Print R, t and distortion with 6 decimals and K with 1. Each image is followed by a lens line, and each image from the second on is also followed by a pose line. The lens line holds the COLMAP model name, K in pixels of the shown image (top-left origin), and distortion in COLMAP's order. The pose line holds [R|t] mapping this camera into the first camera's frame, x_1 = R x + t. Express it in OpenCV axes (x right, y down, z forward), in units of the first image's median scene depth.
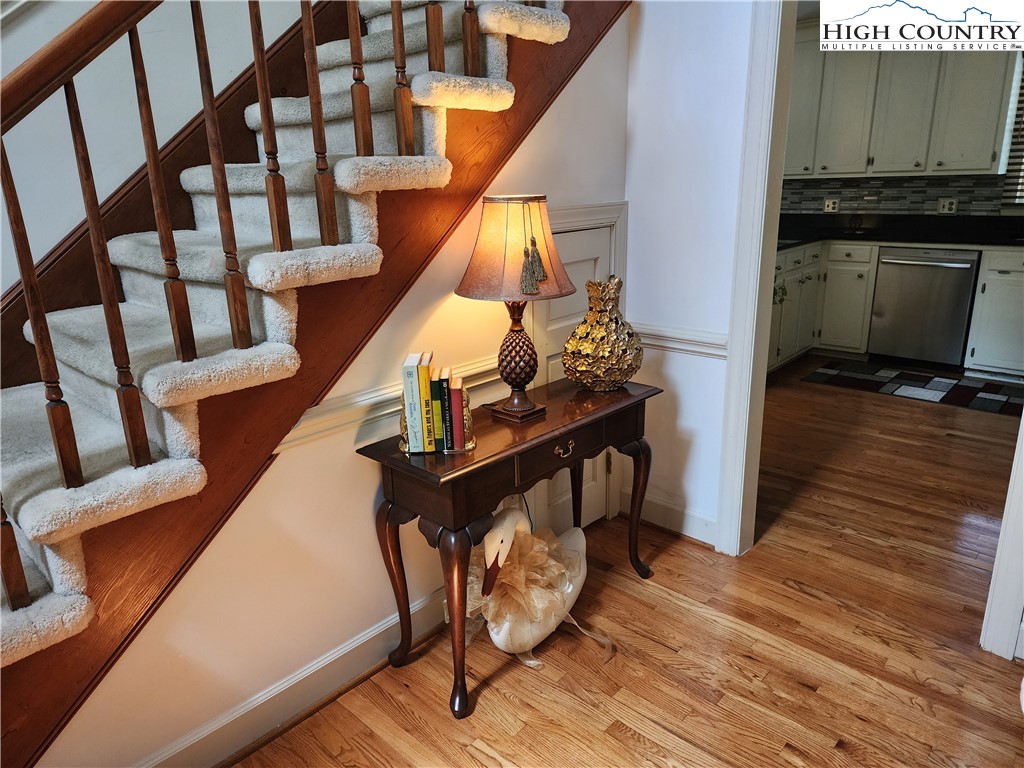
lens RADIAL K [[696.1, 0, 515.1], [0, 696.1, 382.6], [0, 0, 1]] dist [0.083101, -0.079264]
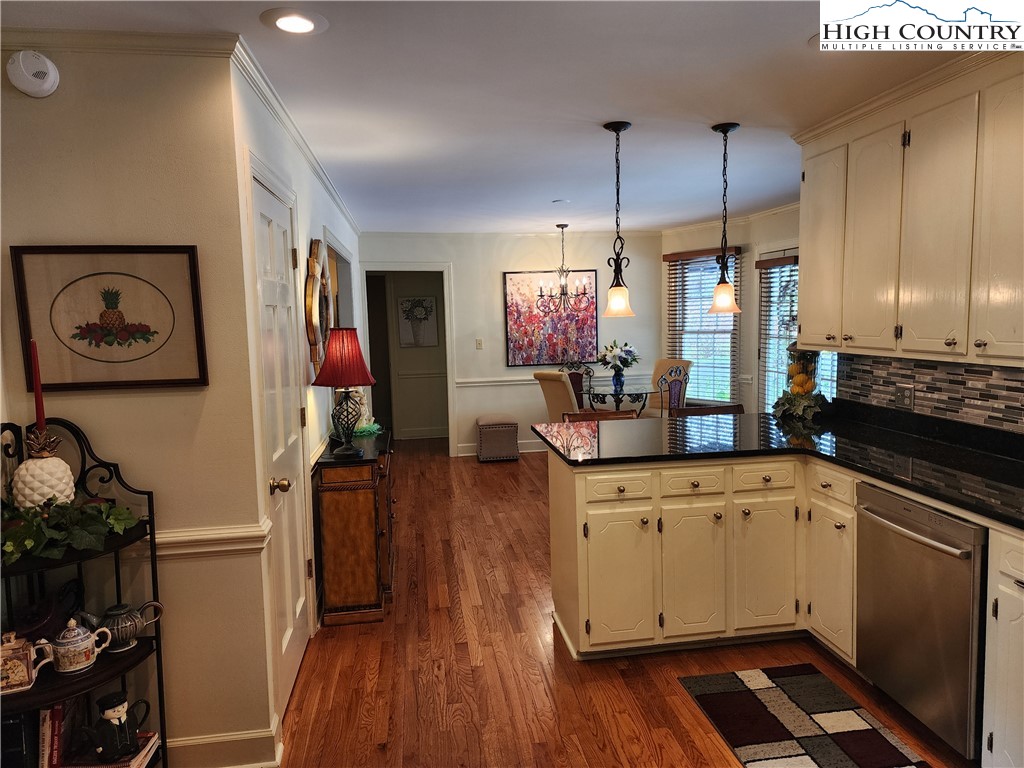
lens RADIAL K [[696.1, 0, 515.1], [0, 696.1, 382.6], [0, 0, 1]] dist [0.083101, -0.079264]
pose [[0.778480, 0.069428, -0.623818, 0.648424], [-0.172809, 0.979162, -0.106676, -0.162198], [0.603412, 0.190846, 0.774255, 0.385546]]
